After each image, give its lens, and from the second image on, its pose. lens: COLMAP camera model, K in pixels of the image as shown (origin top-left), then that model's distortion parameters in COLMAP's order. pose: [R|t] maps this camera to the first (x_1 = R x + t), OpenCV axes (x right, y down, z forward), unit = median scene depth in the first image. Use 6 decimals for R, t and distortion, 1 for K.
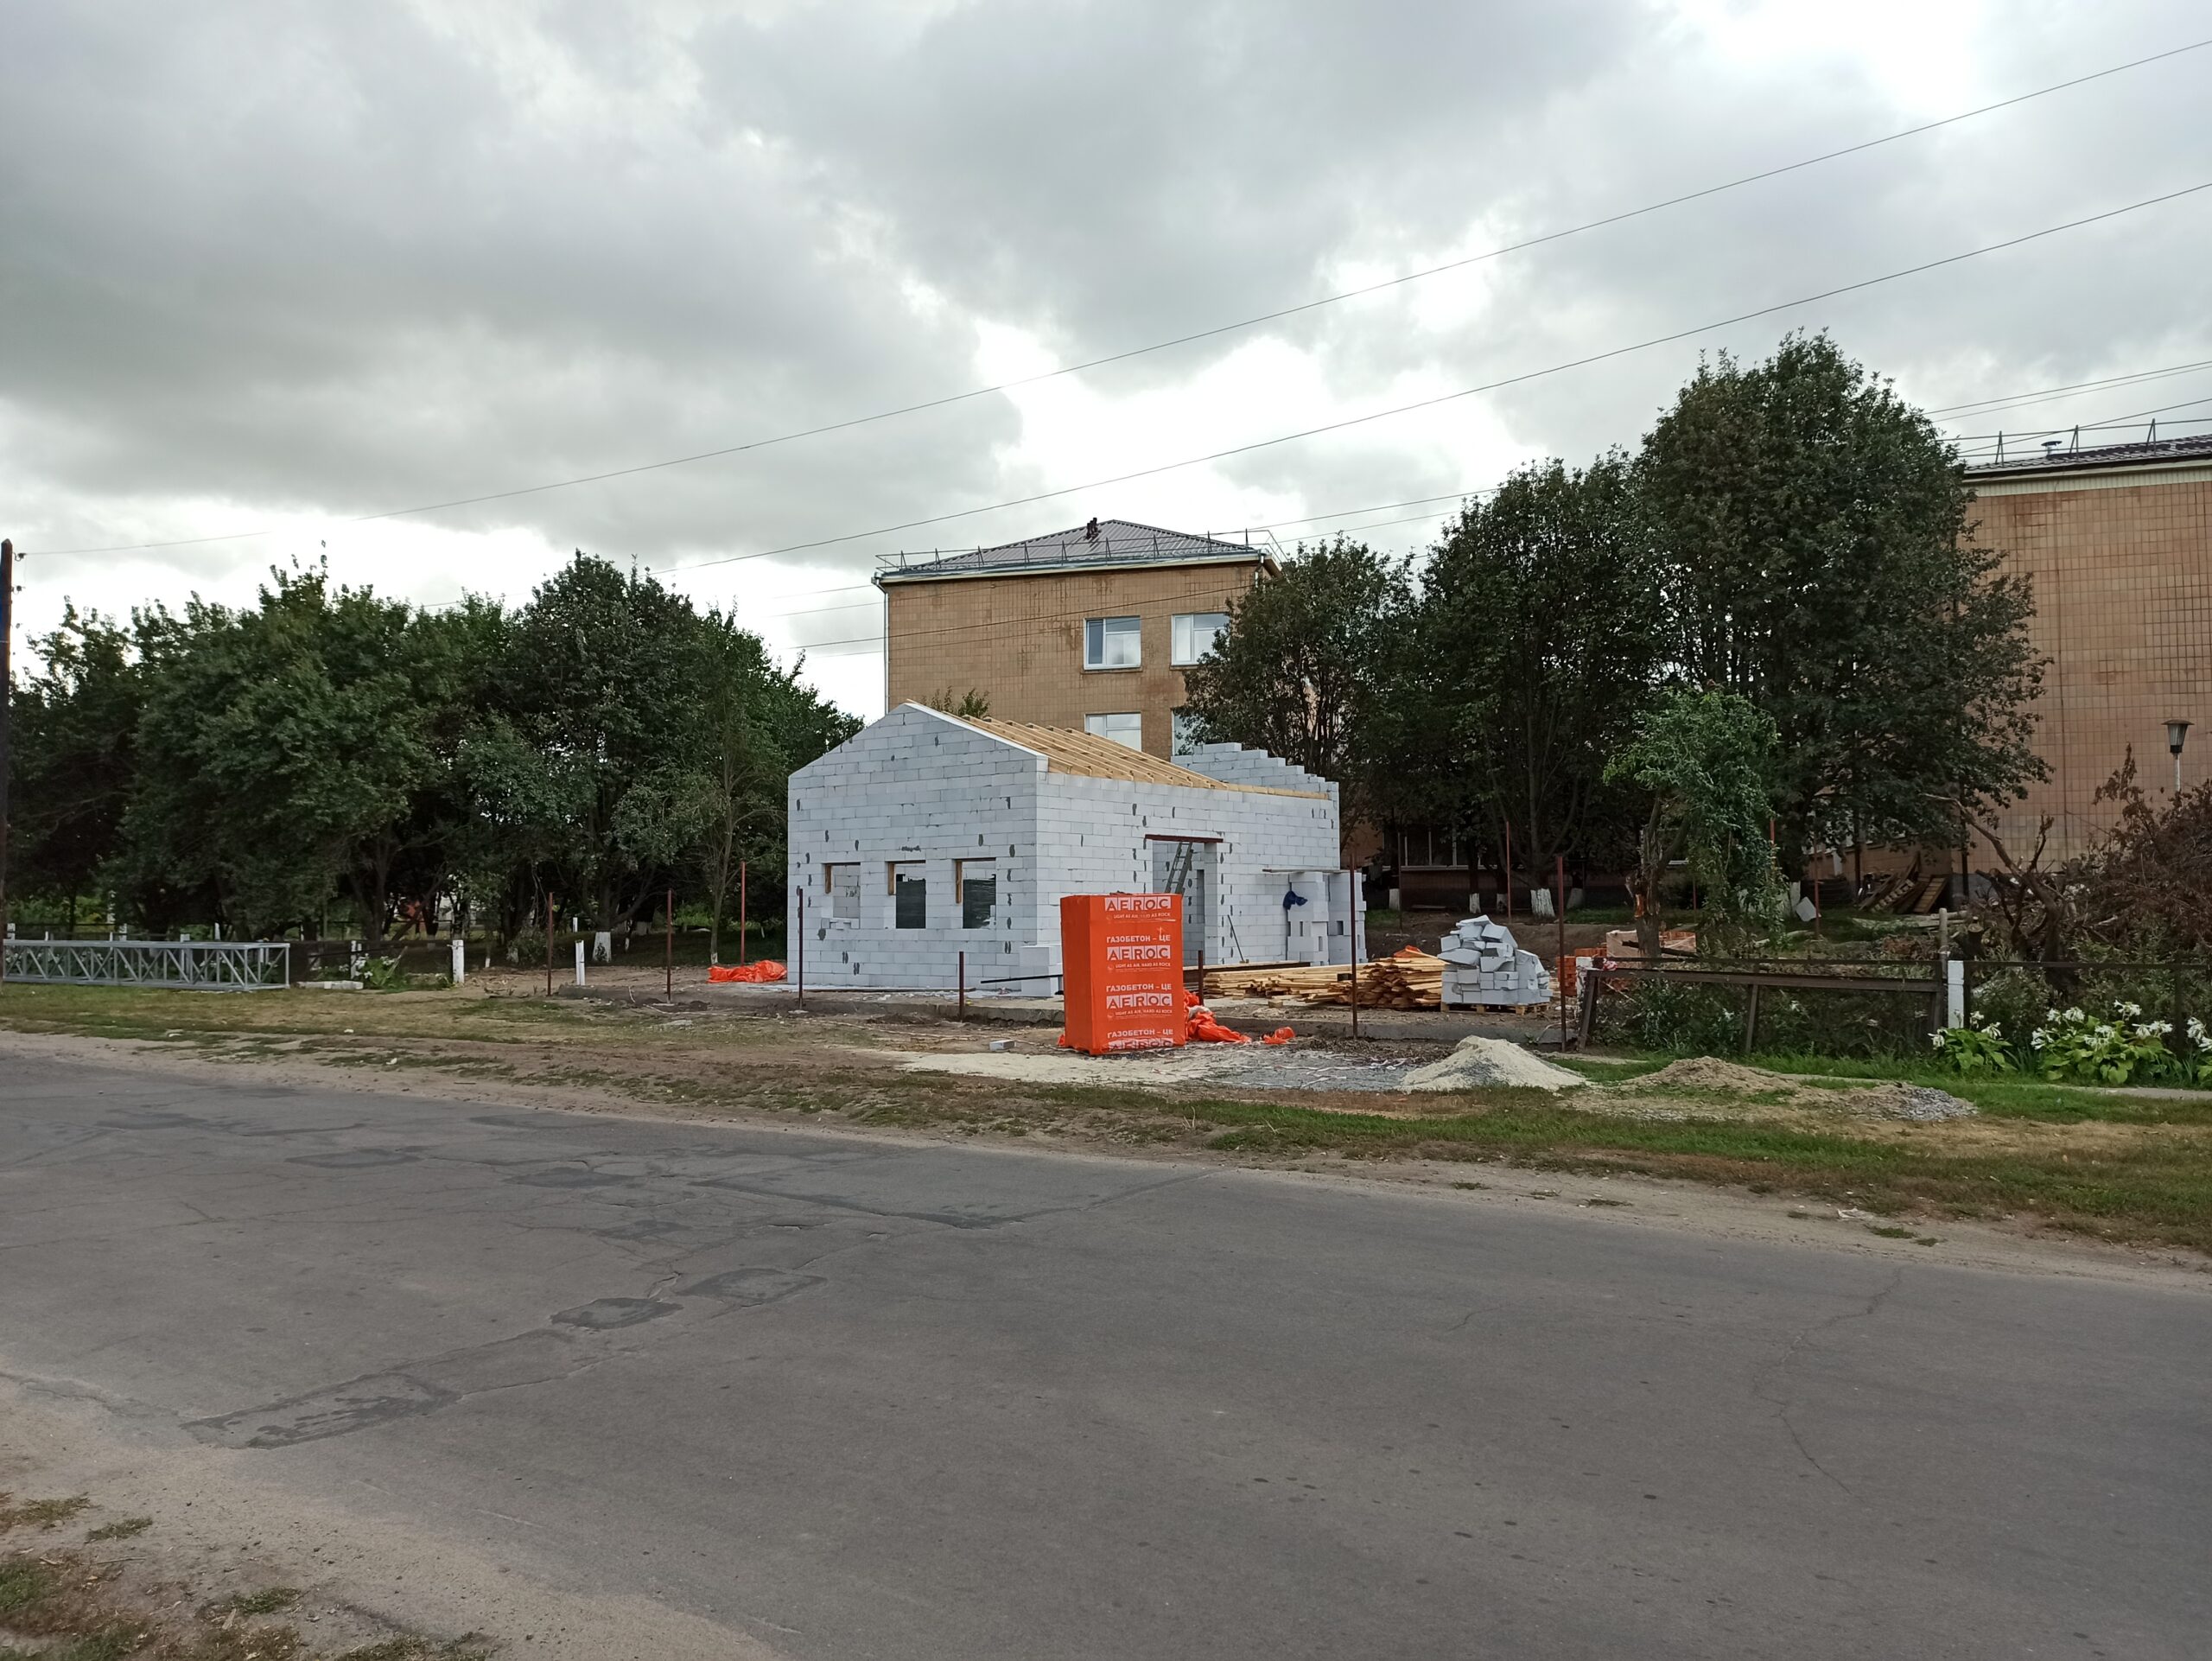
lens RADIAL K [[1686.1, 0, 1075.1], [0, 1686.1, 835.8], [0, 0, 1]] dist [0.035183, -0.000479]
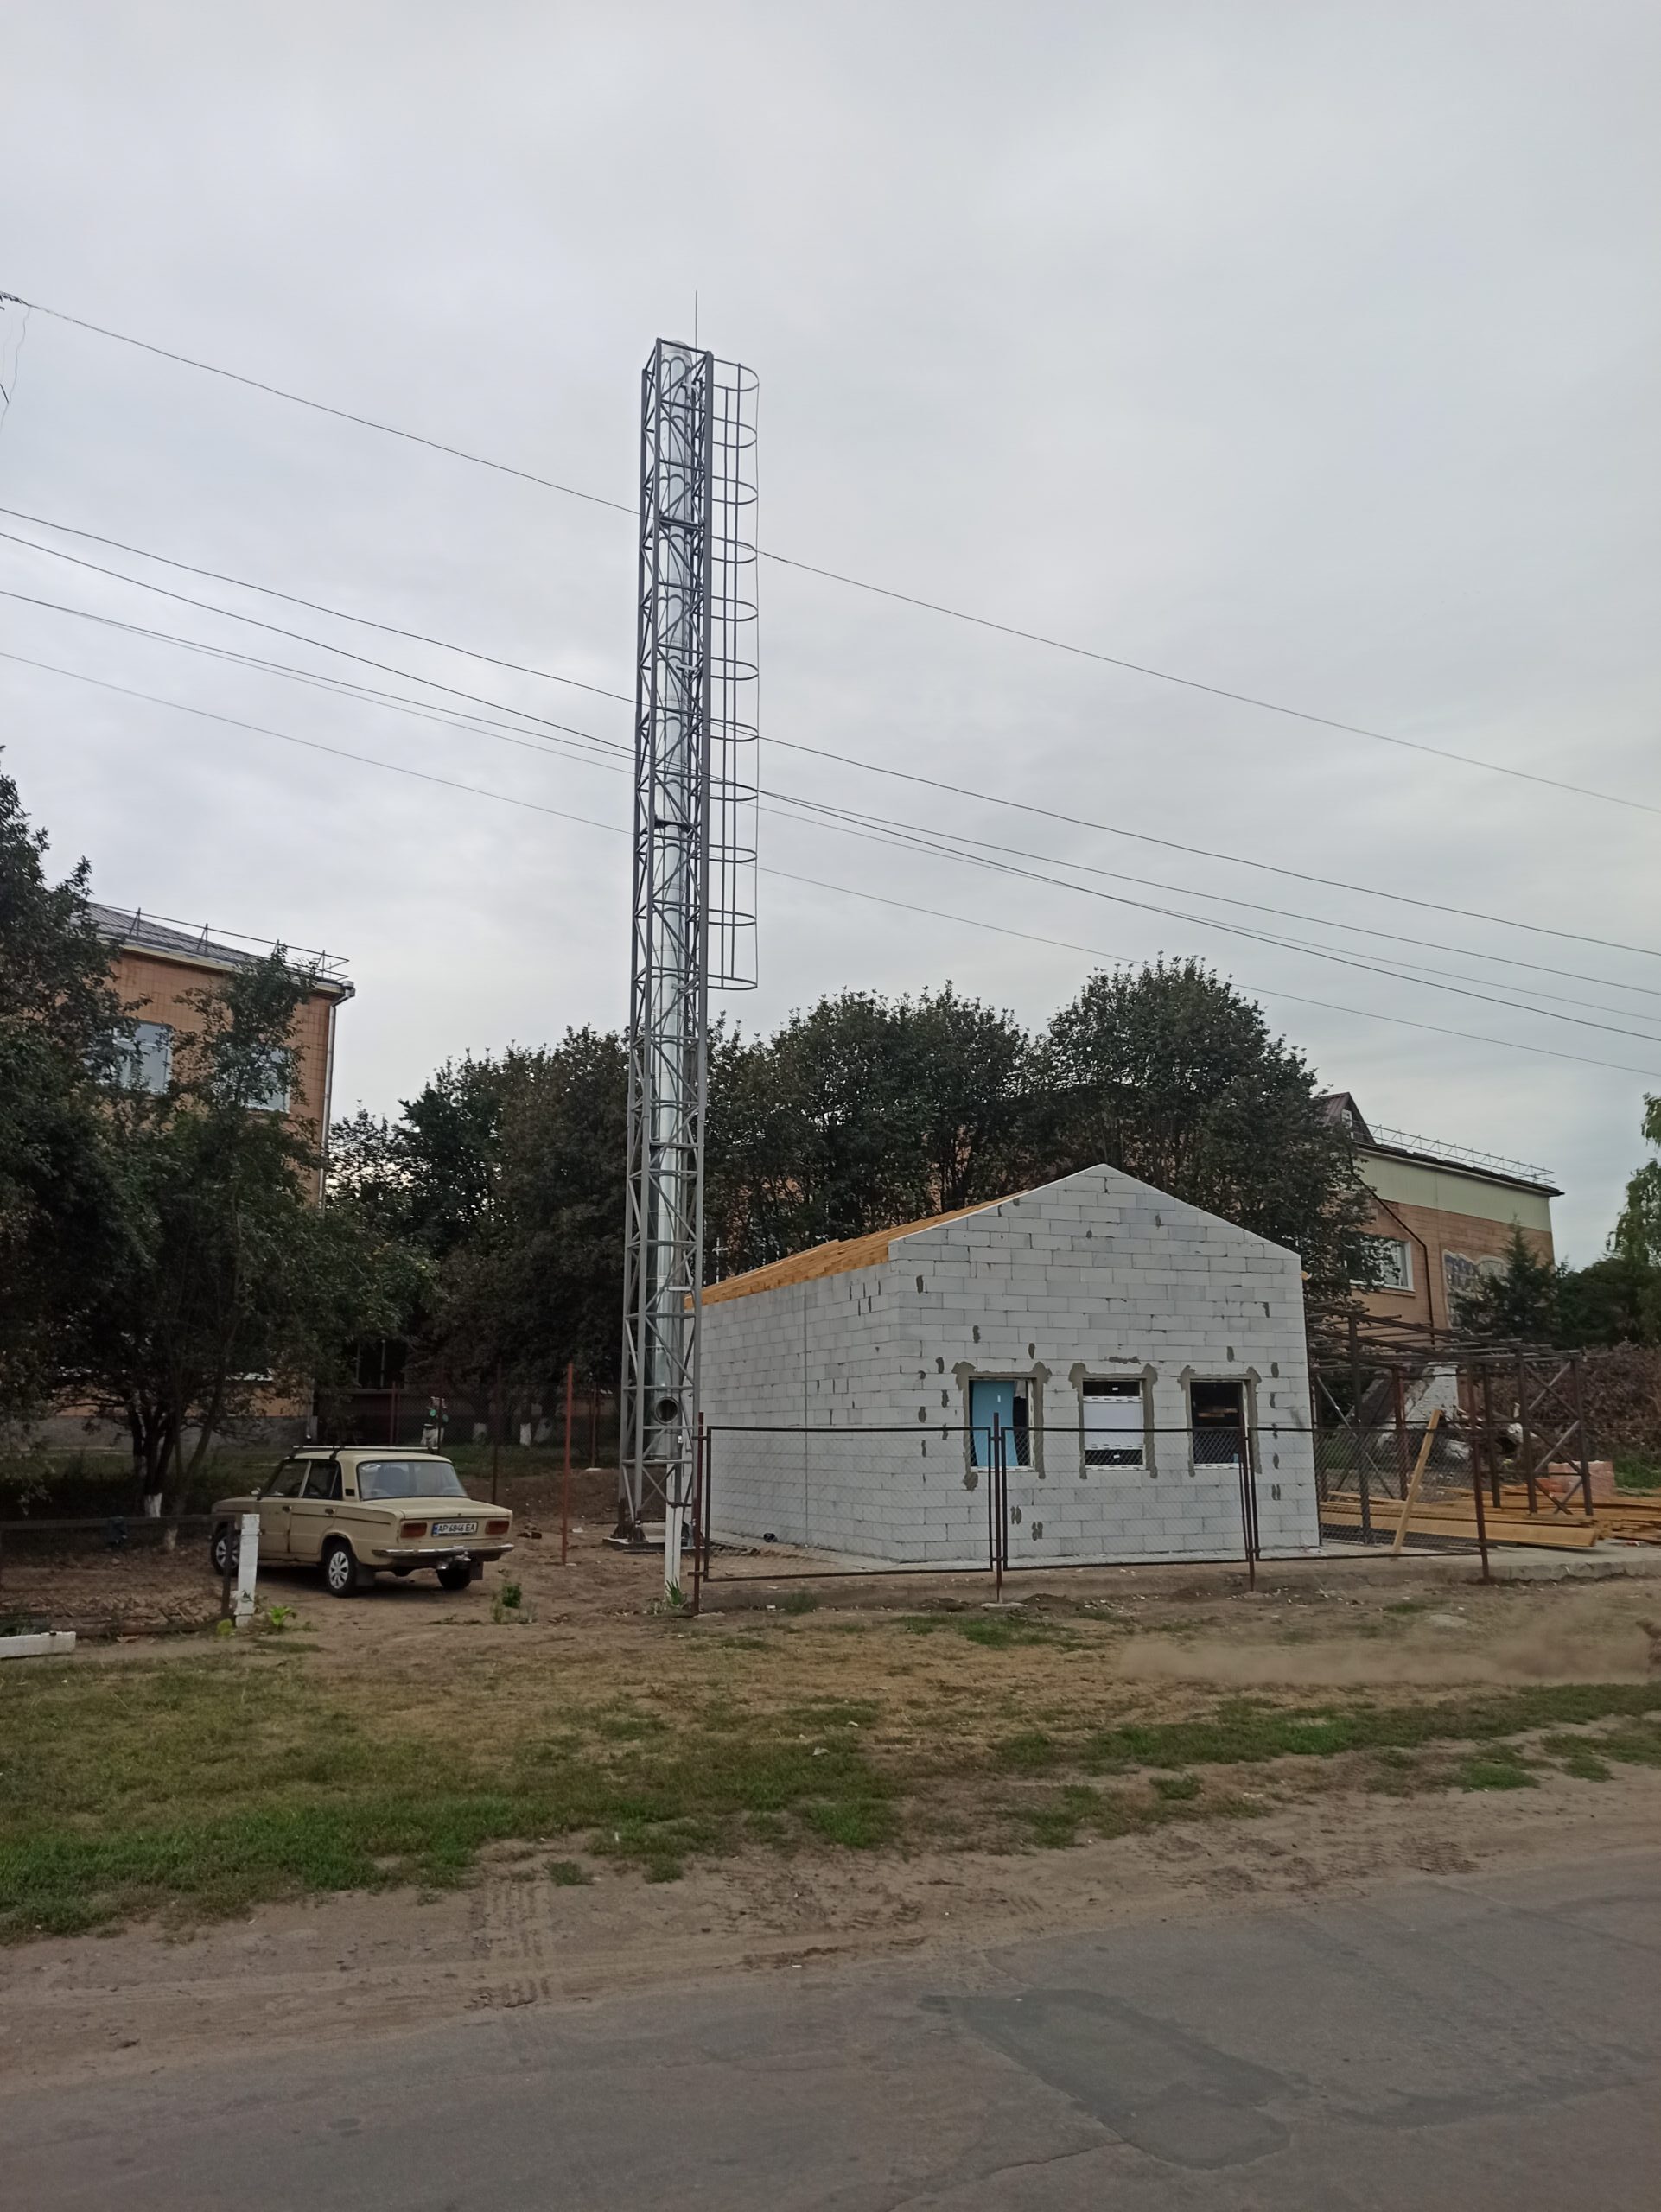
lens RADIAL K [[1671.2, 0, 861.1], [0, 1671.2, 1112.3], [0, 0, 1]] dist [0.034692, 0.003514]
pose [[0.486138, 0.171477, 0.856893, -0.596690], [-0.034977, 0.983591, -0.176989, 0.025857], [-0.873182, 0.056070, 0.484159, 0.548706]]
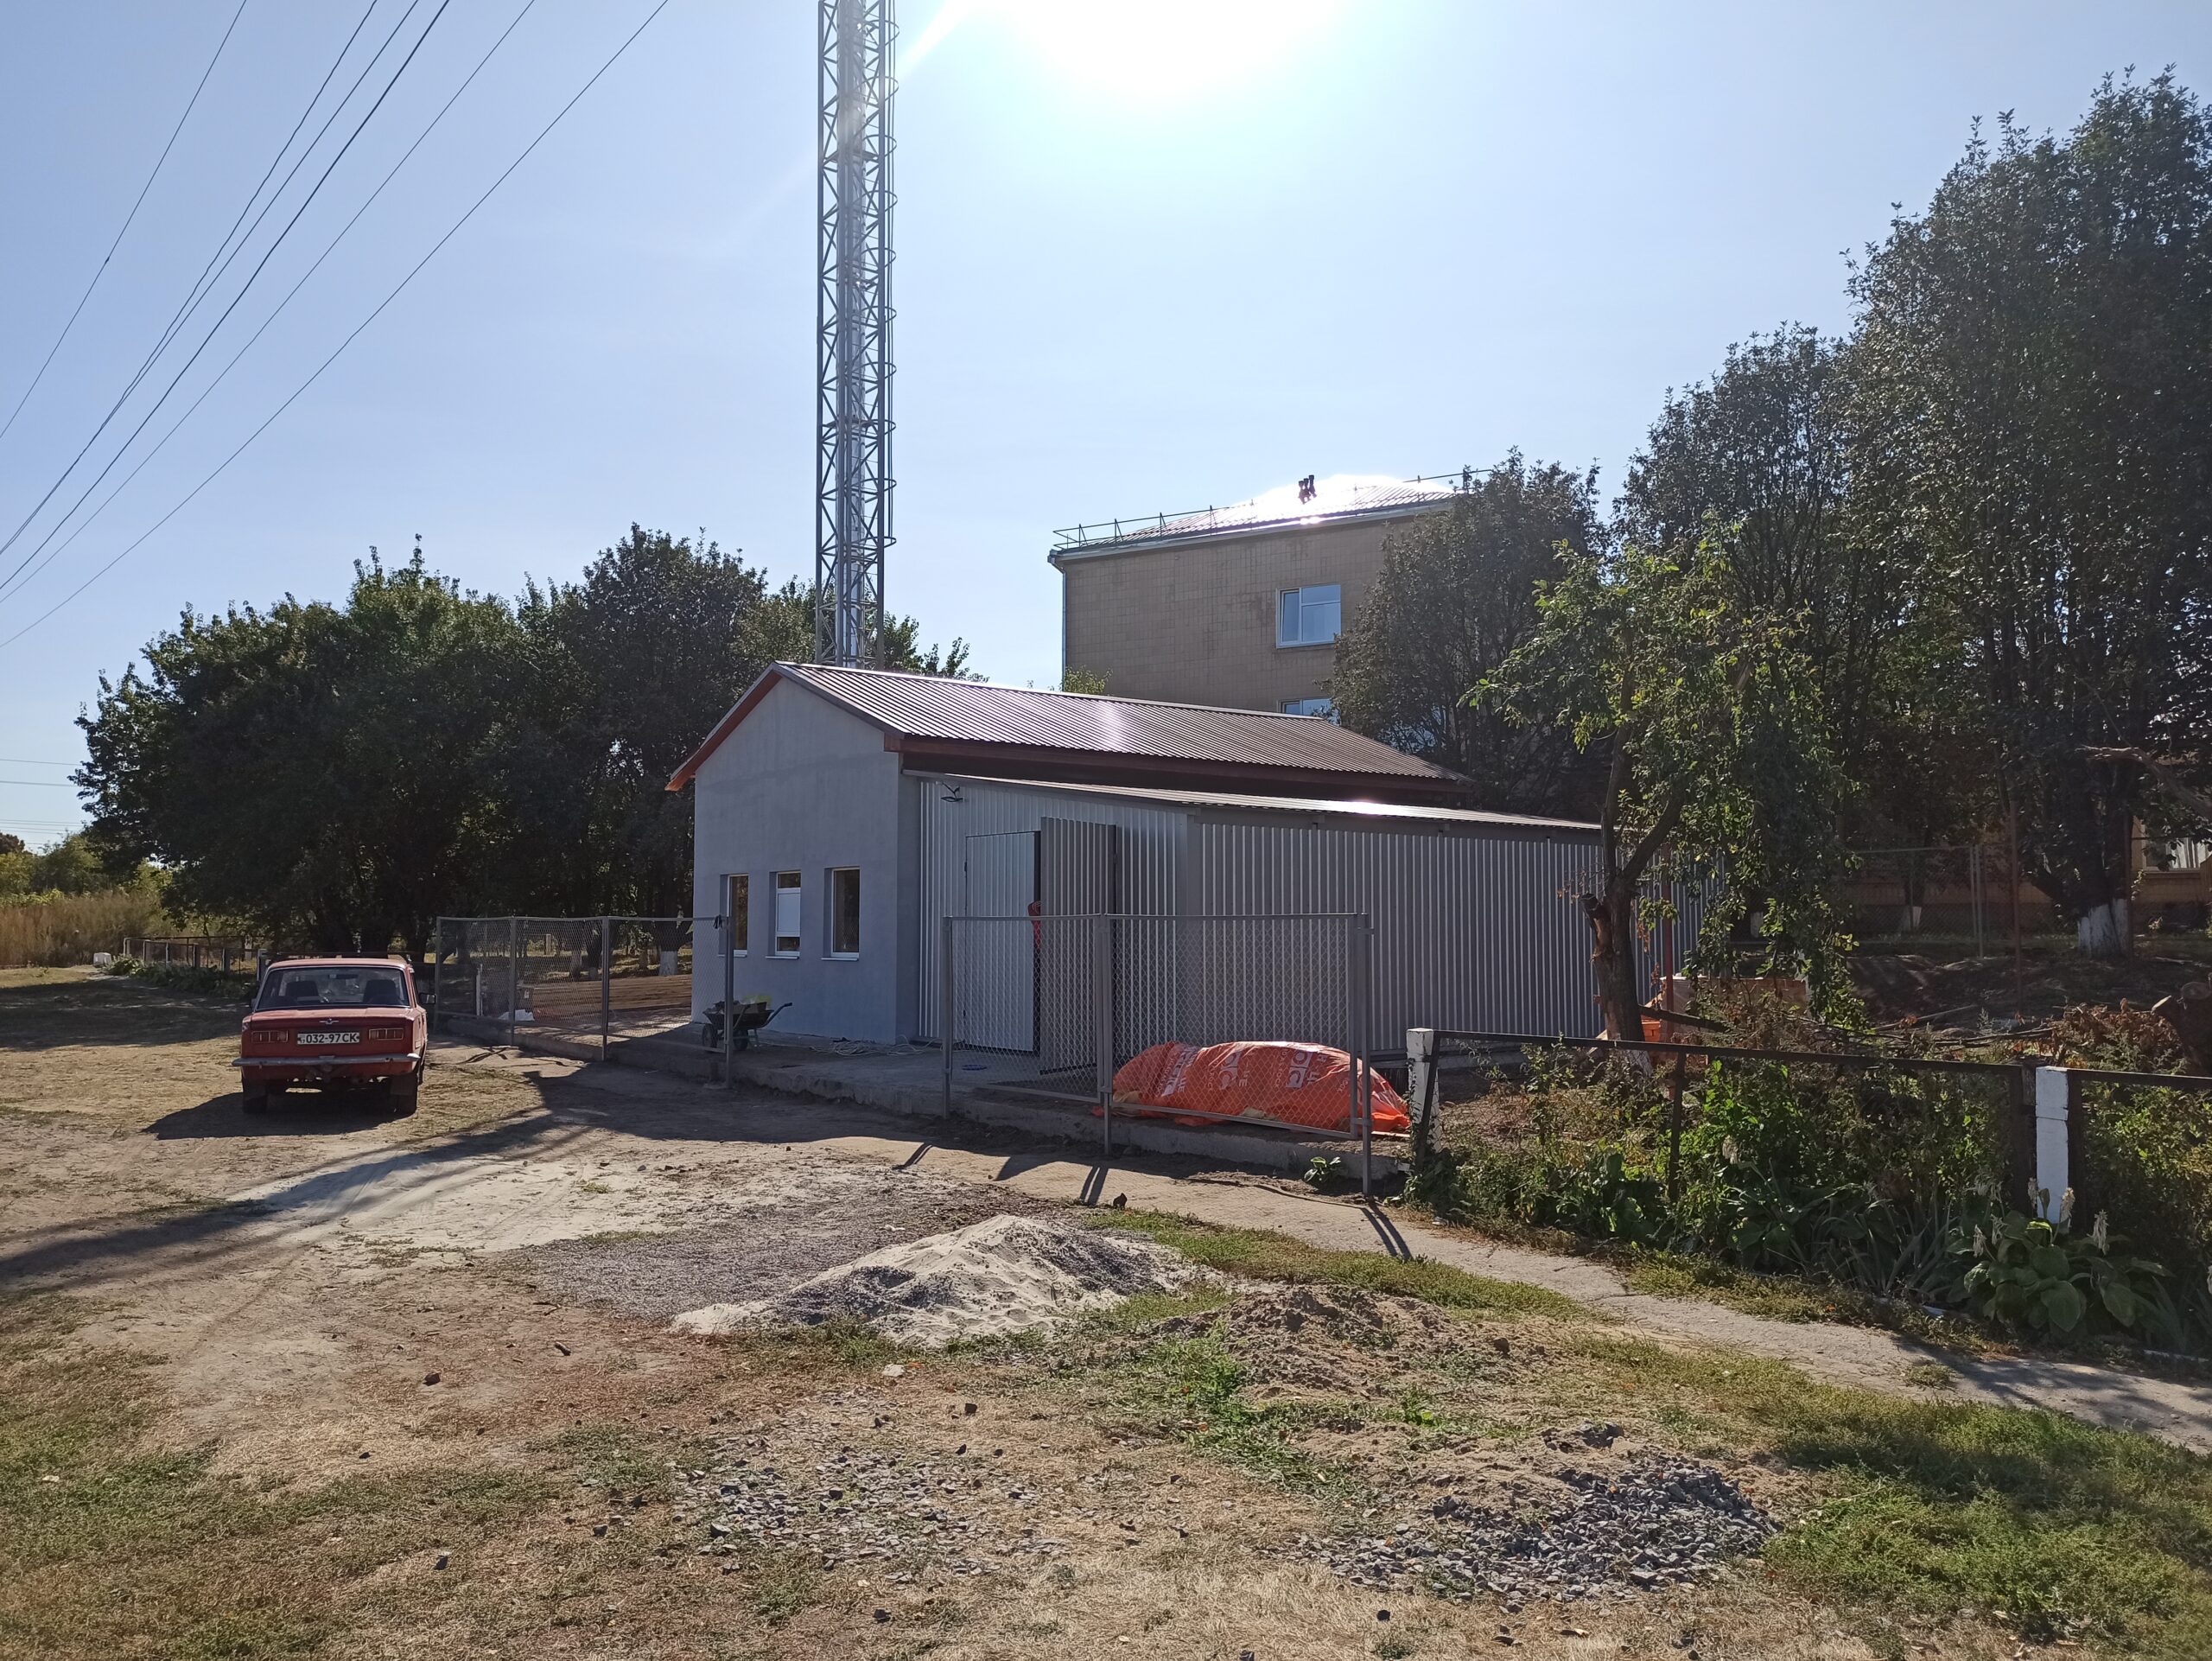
lens RADIAL K [[1654.1, 0, 1106.0], [0, 1654.1, 830.5], [0, 0, 1]] dist [0.048692, -0.002182]
pose [[0.969388, -0.009975, -0.245332, 0.170529], [0.006833, 0.999883, -0.013653, 0.006523], [0.245440, 0.011559, 0.969343, 0.222174]]
